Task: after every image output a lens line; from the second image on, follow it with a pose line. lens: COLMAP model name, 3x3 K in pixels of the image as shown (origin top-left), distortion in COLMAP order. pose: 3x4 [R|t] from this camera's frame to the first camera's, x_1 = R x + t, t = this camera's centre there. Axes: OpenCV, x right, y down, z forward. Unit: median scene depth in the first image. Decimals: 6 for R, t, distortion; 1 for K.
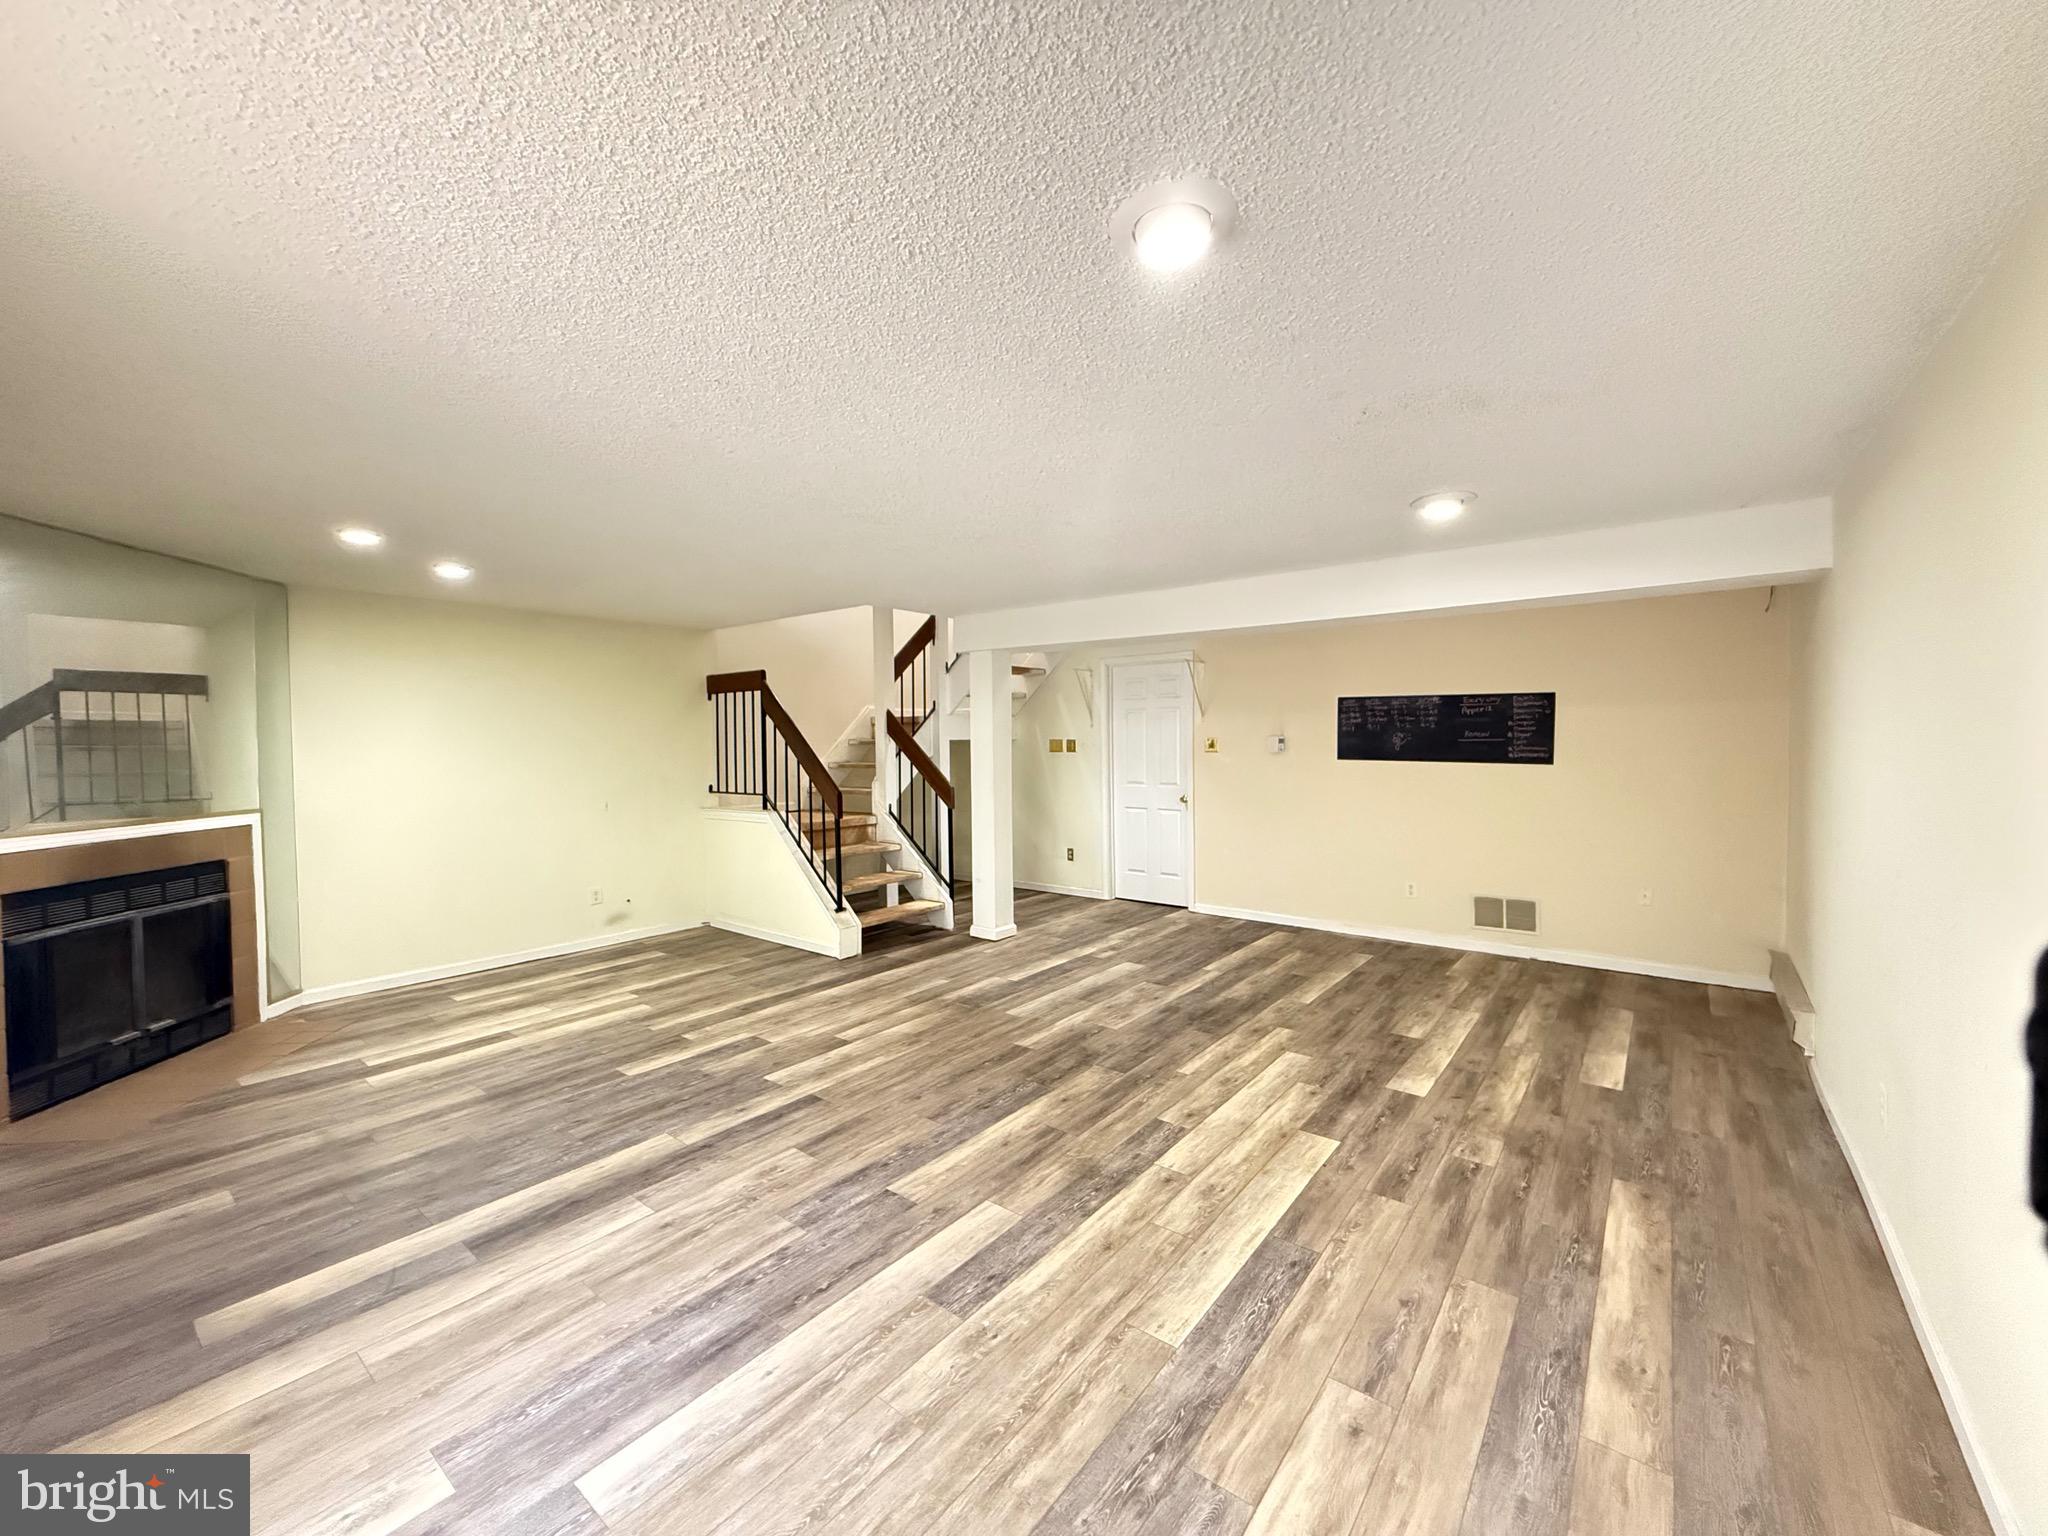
lens RADIAL K [[817.5, 0, 1015.2], [0, 817.5, 762.3], [0, 0, 1]] dist [0.001739, 0.000493]
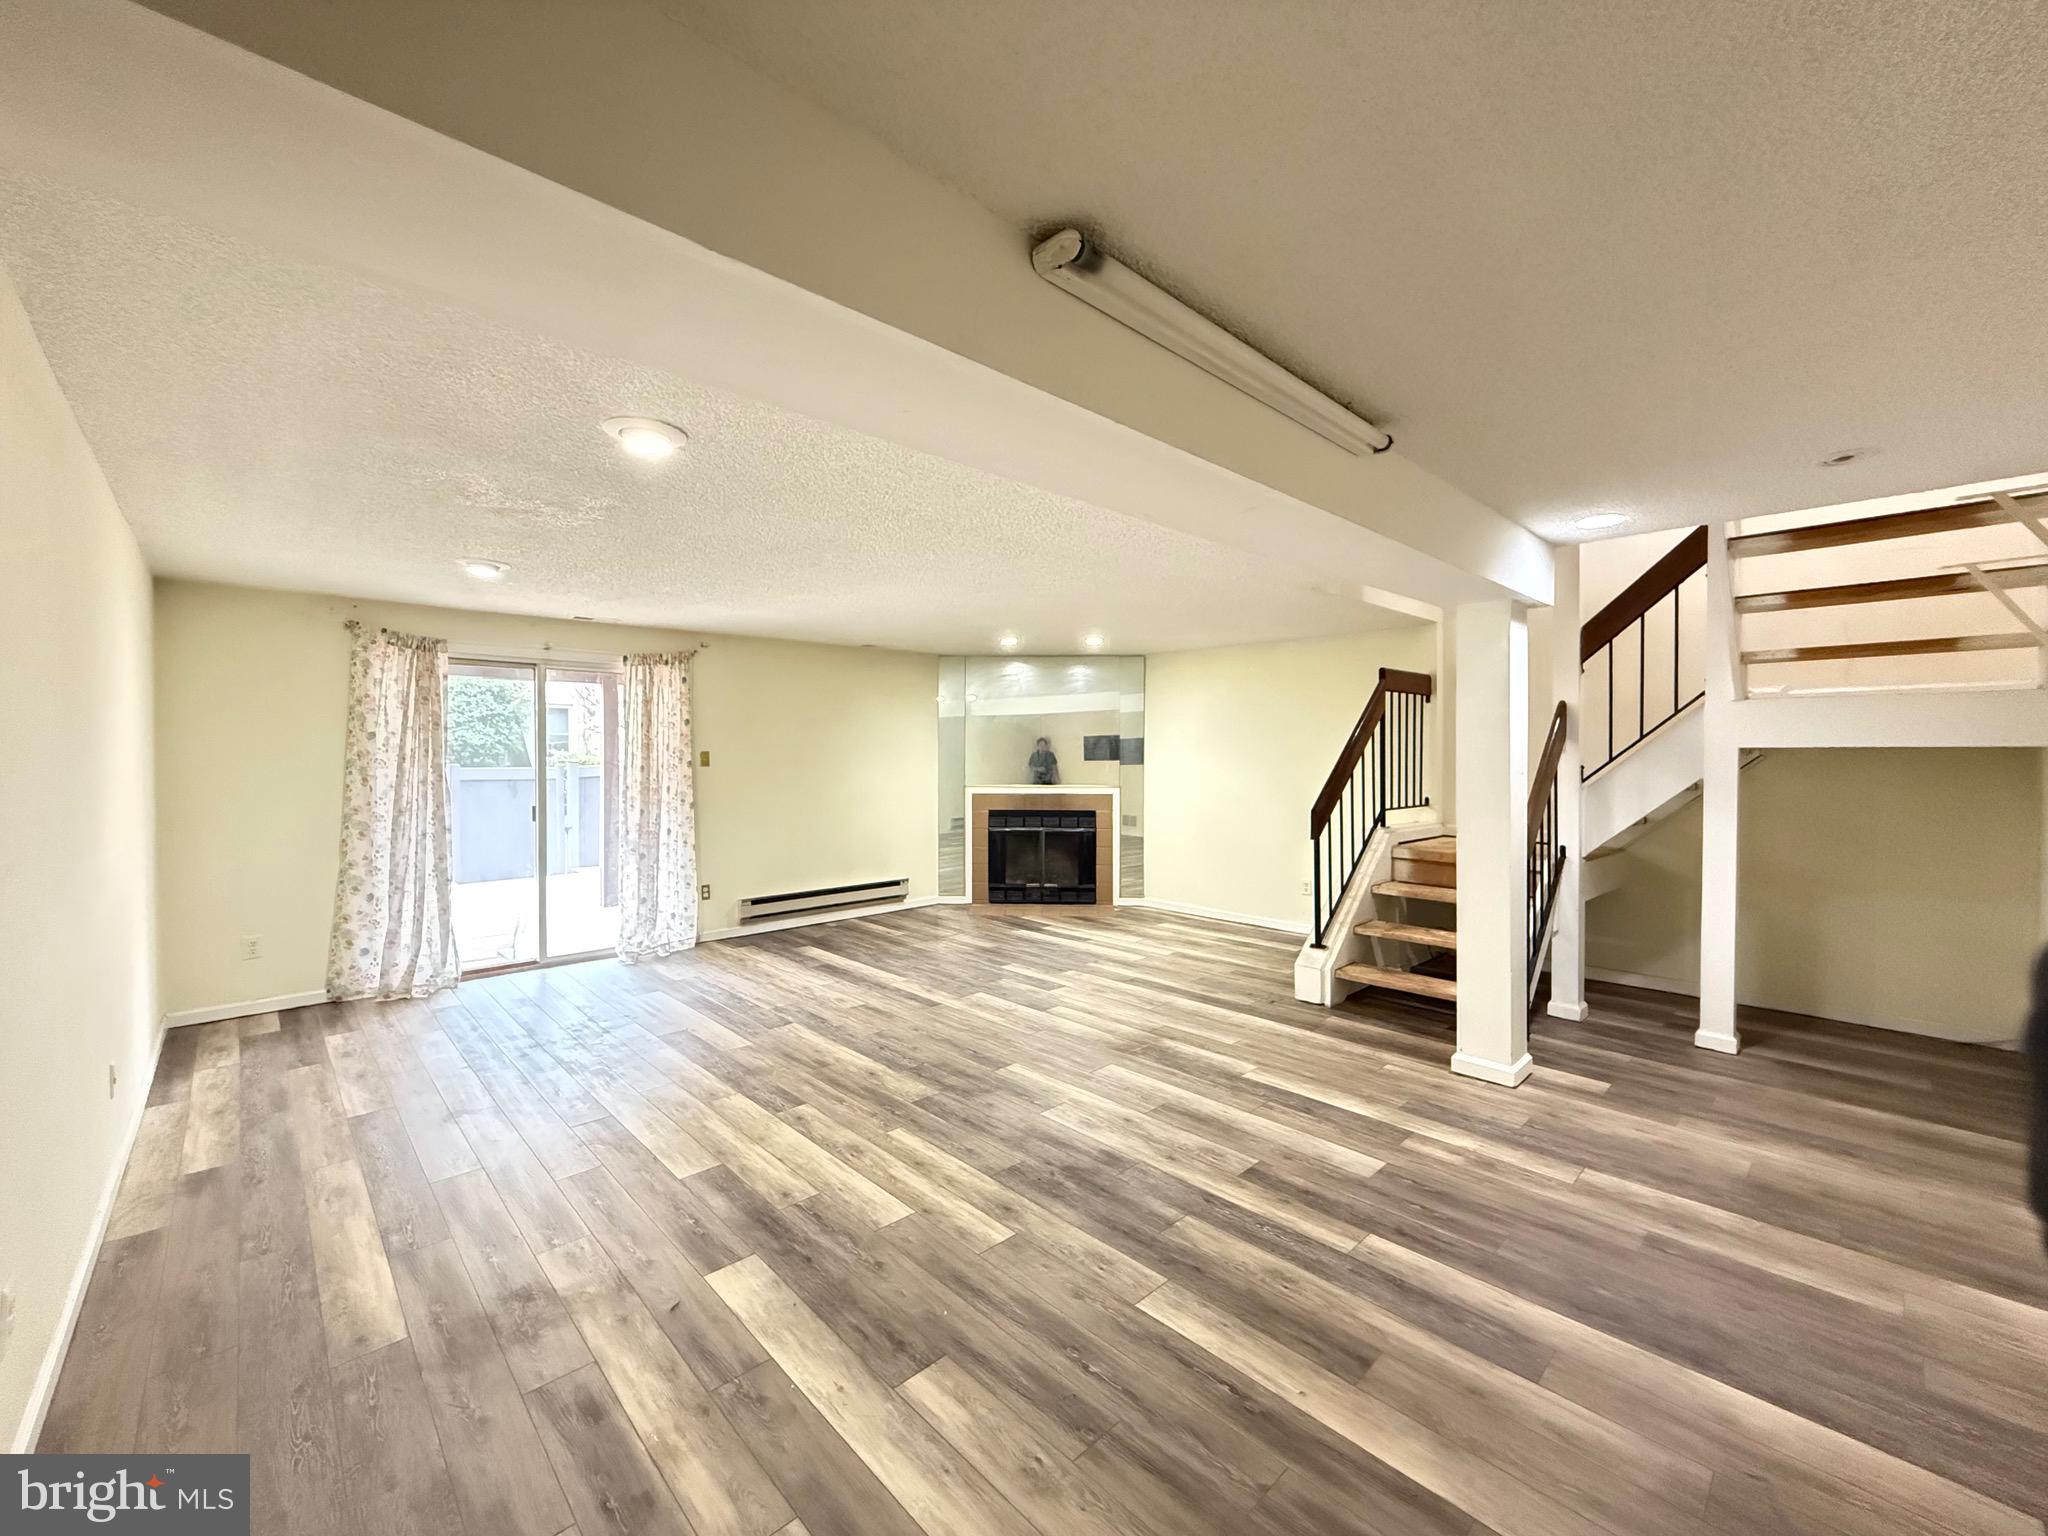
lens RADIAL K [[817.5, 0, 1015.2], [0, 817.5, 762.3], [0, 0, 1]] dist [0.001739, 0.000493]
pose [[-0.140617, 0.020623, -0.989849, 1.033400], [-0.023103, 0.999442, 0.024105, -0.038733], [0.989794, 0.026258, -0.140063, 1.225631]]
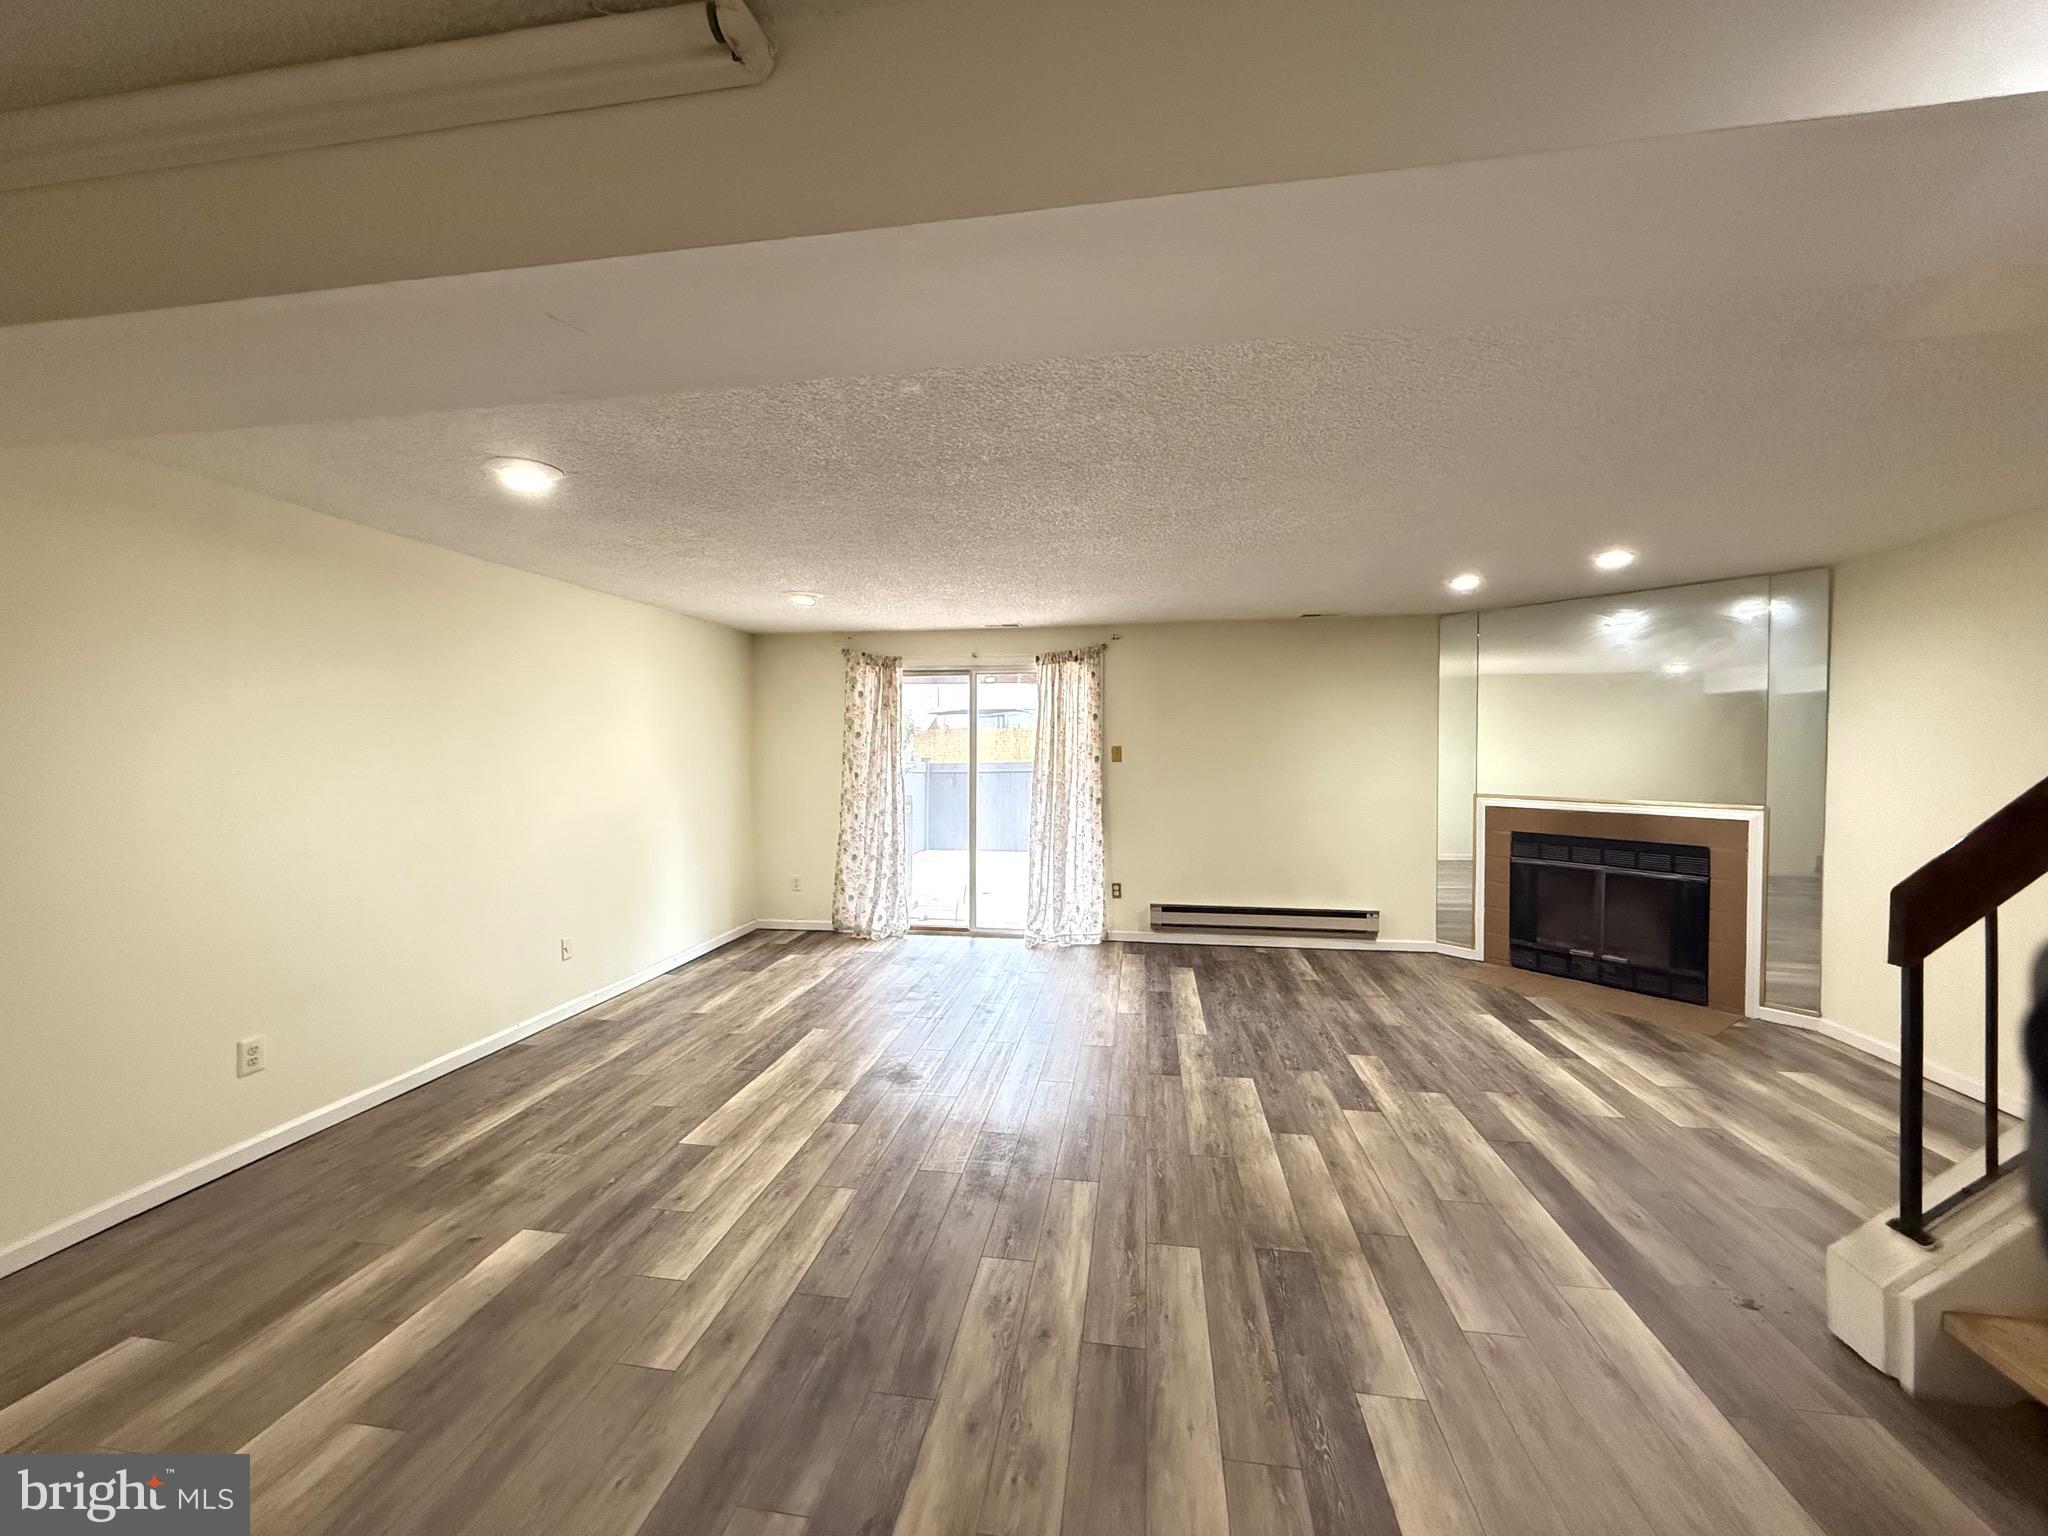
lens RADIAL K [[817.5, 0, 1015.2], [0, 817.5, 762.3], [0, 0, 1]] dist [0.001739, 0.000493]
pose [[-0.870257, 0.019464, -0.492214, 0.428856], [-0.003480, 0.998951, 0.045655, -0.048274], [0.492586, 0.041444, -0.869276, 1.693672]]
